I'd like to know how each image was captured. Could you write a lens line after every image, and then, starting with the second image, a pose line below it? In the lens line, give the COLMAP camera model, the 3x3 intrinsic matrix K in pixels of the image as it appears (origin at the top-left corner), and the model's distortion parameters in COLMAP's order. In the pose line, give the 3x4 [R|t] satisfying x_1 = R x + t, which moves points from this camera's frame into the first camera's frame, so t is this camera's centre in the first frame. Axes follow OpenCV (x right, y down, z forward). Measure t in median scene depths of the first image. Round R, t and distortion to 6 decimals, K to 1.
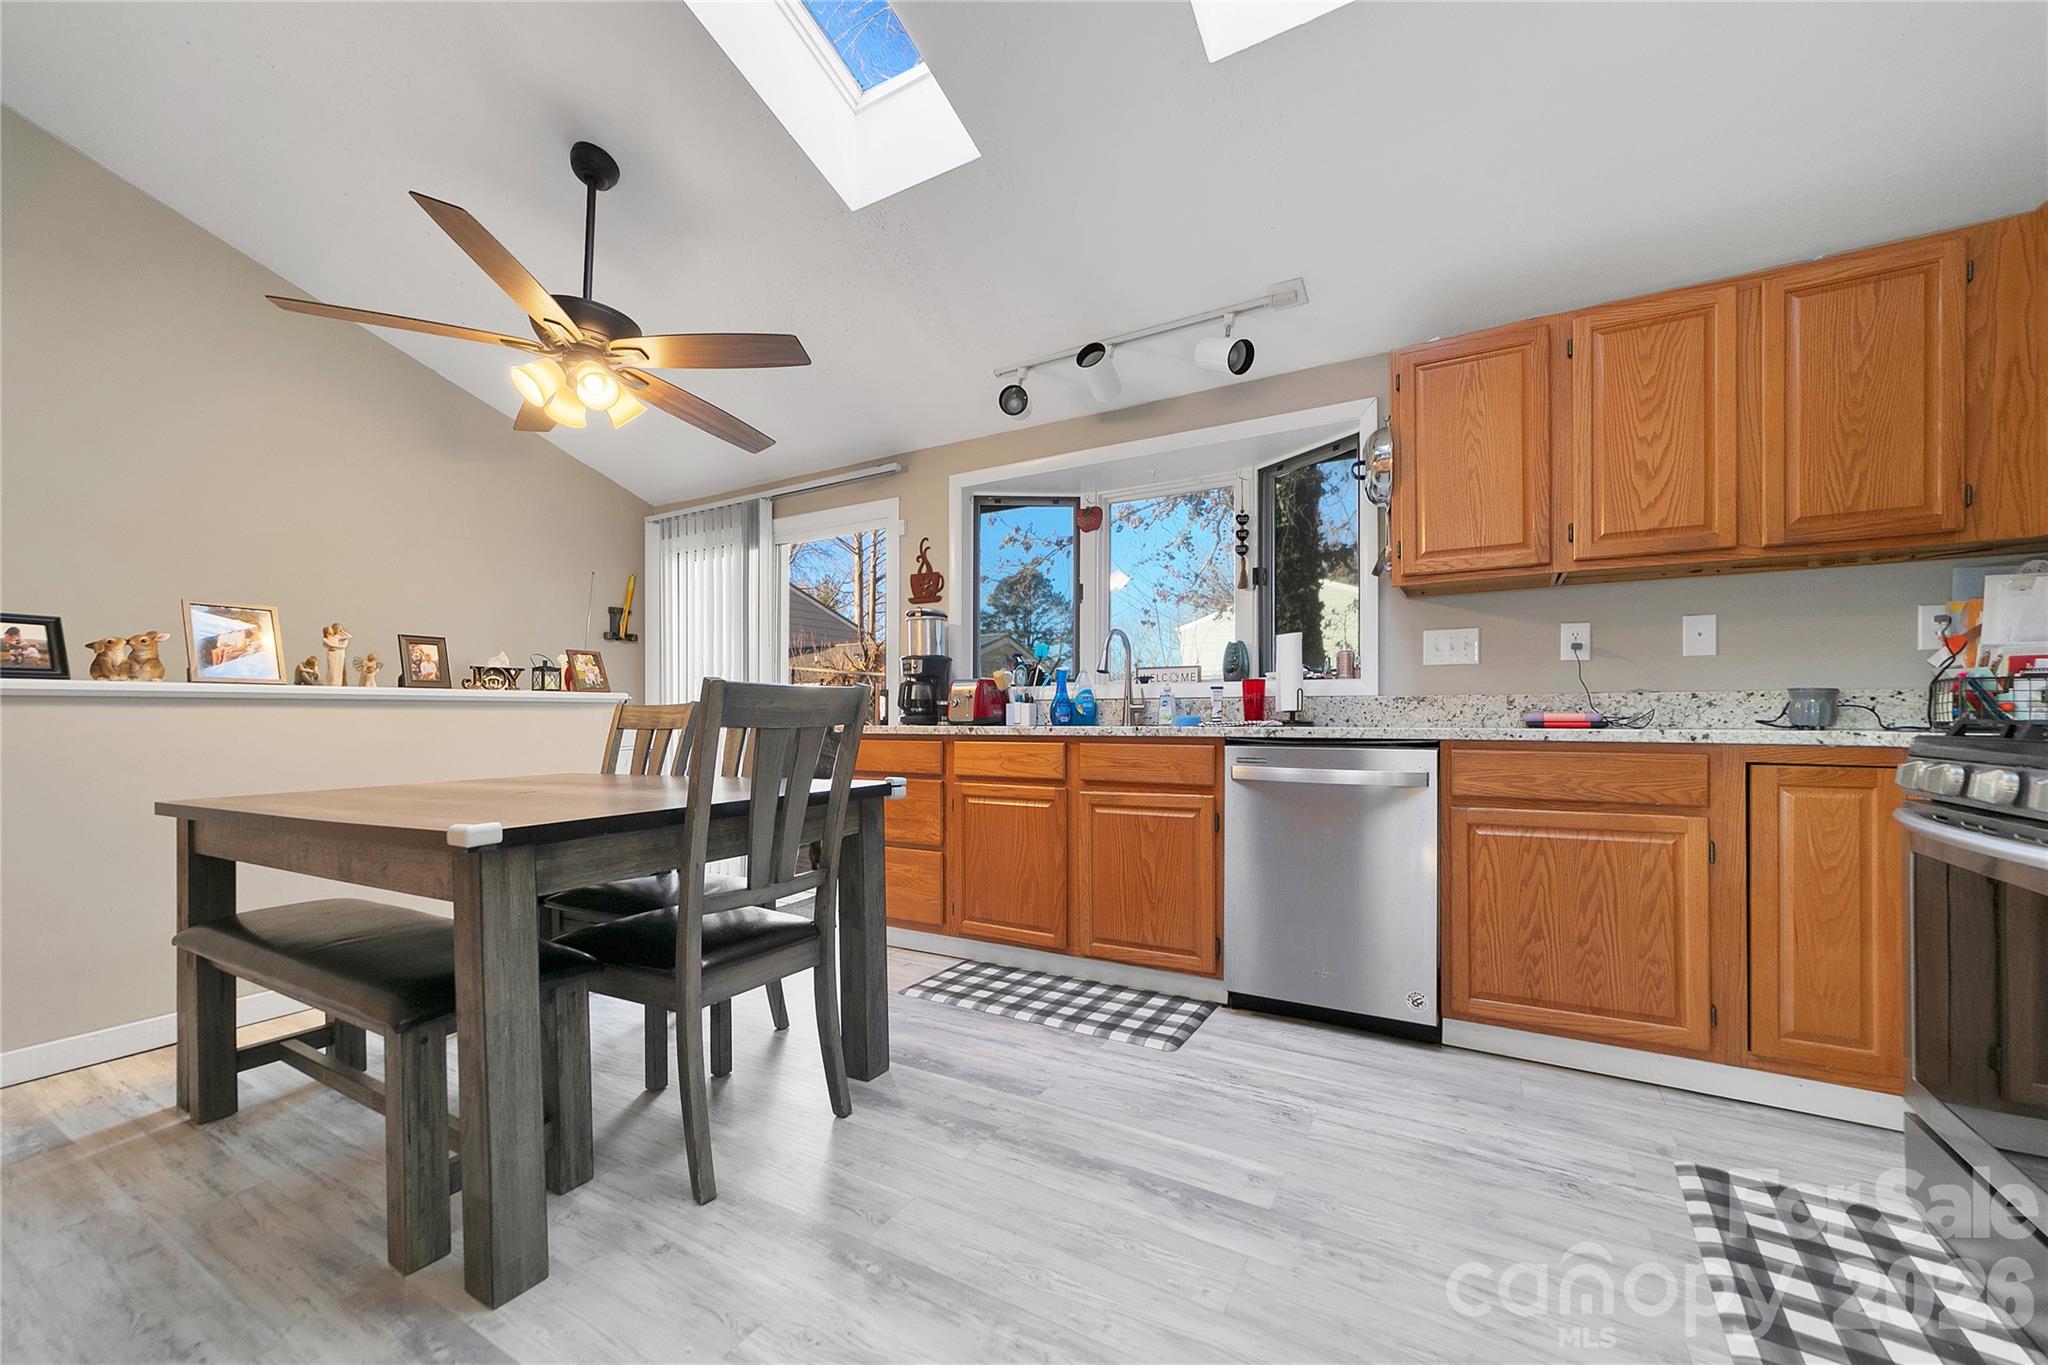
lens RADIAL K [[826.5, 0, 1049.2], [0, 826.5, 697.6], [0, 0, 1]] dist [-0.025454, 0.009273]
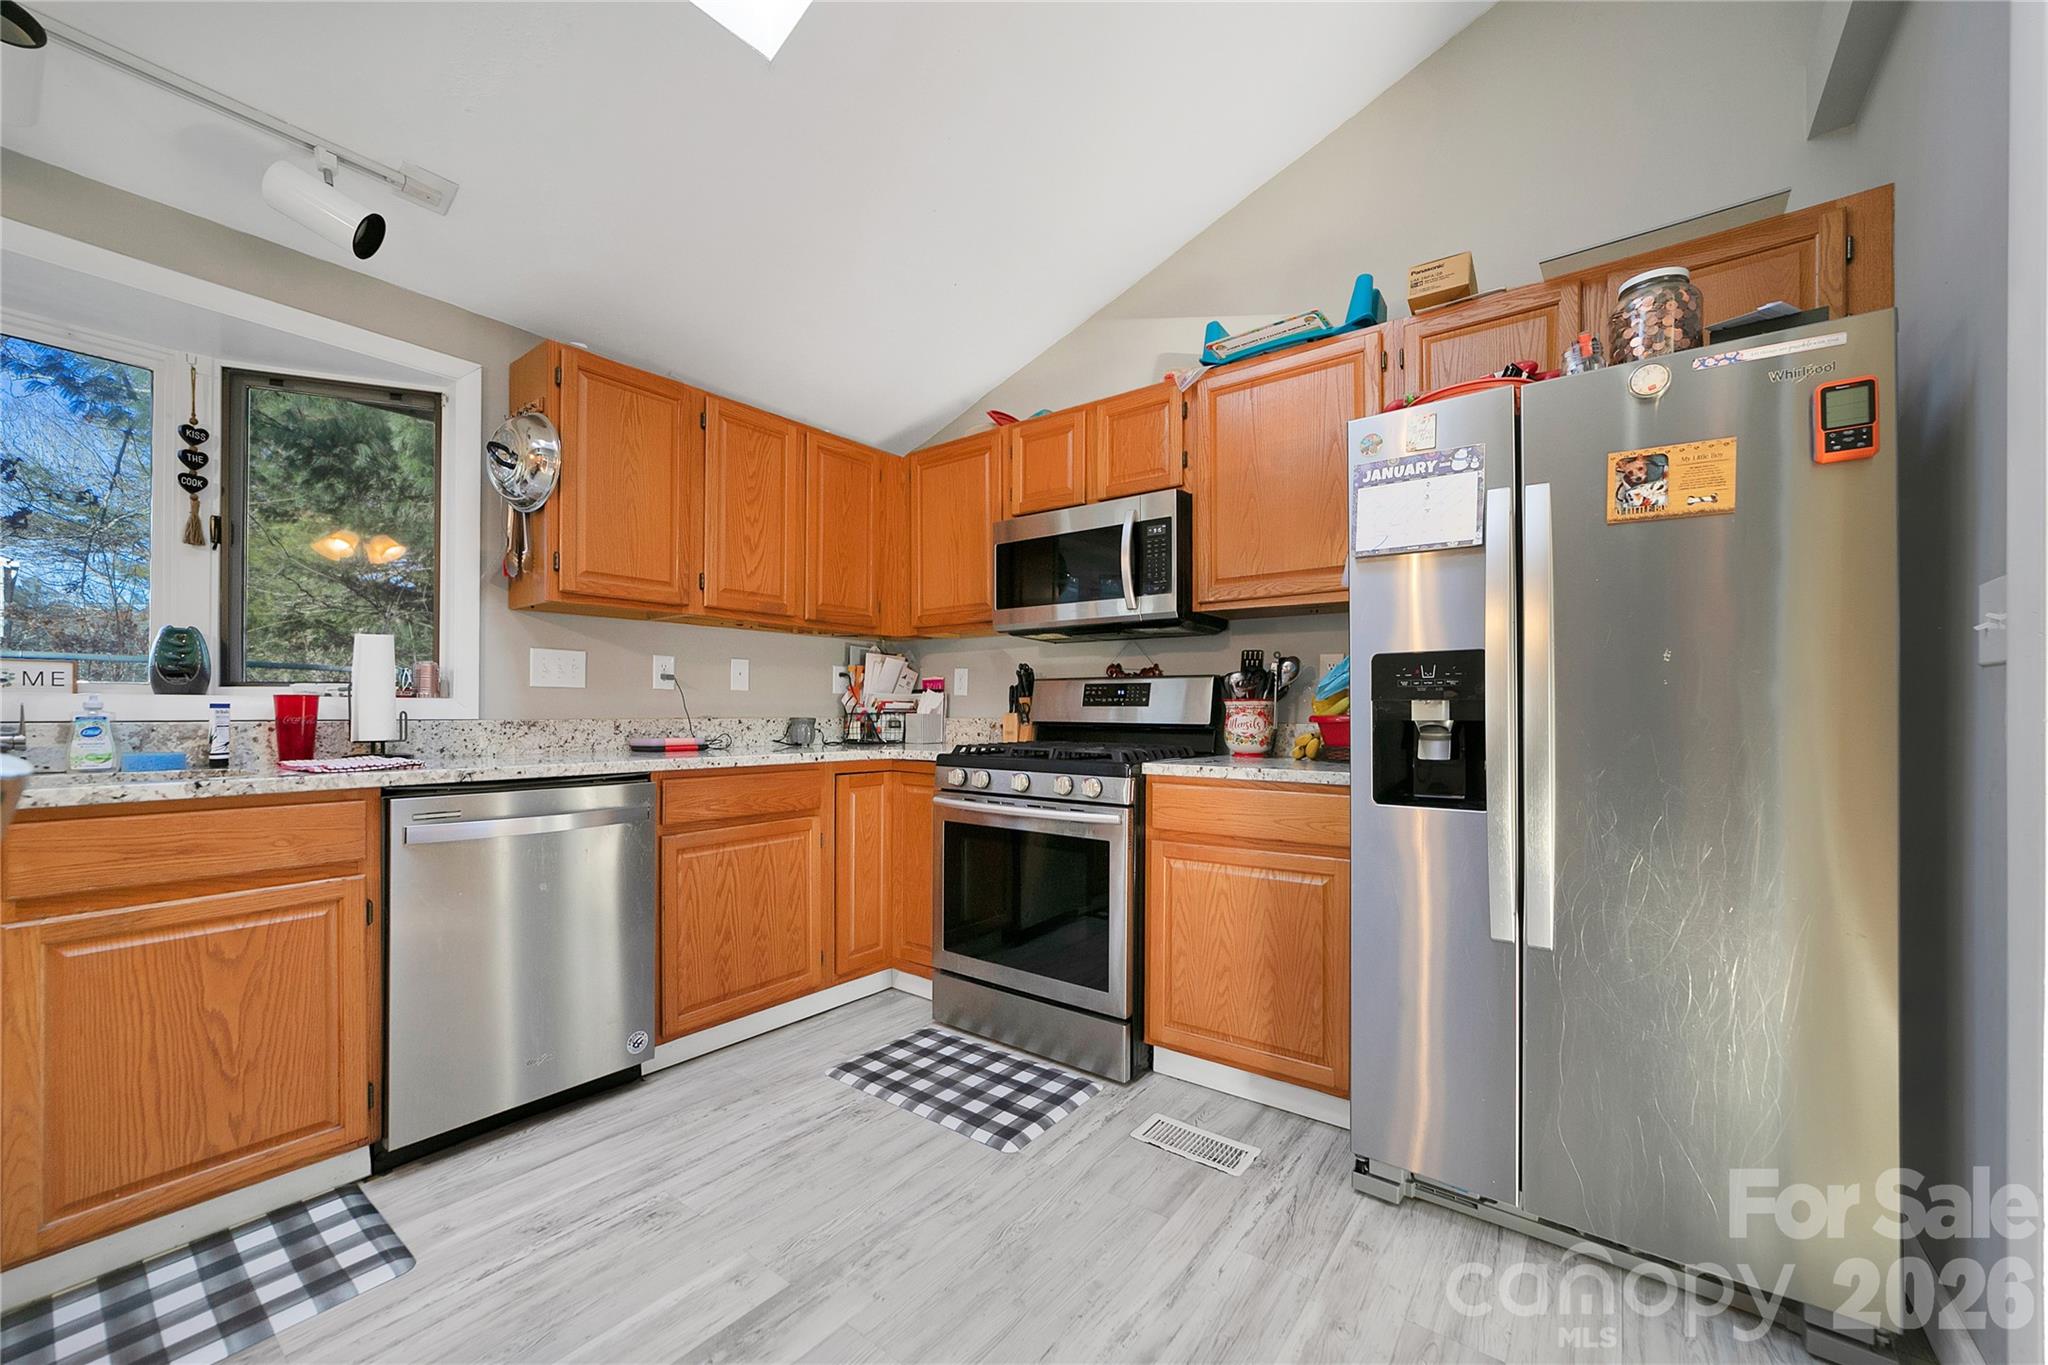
lens RADIAL K [[784.4, 0, 1041.1], [0, 784.4, 696.0], [0, 0, 1]] dist [-0.019451, 0.008108]
pose [[0.114779, 0.023554, 0.993112, -0.386410], [-0.030760, 0.999324, -0.020146, -0.033031], [-0.992915, -0.028235, 0.115426, 0.391363]]
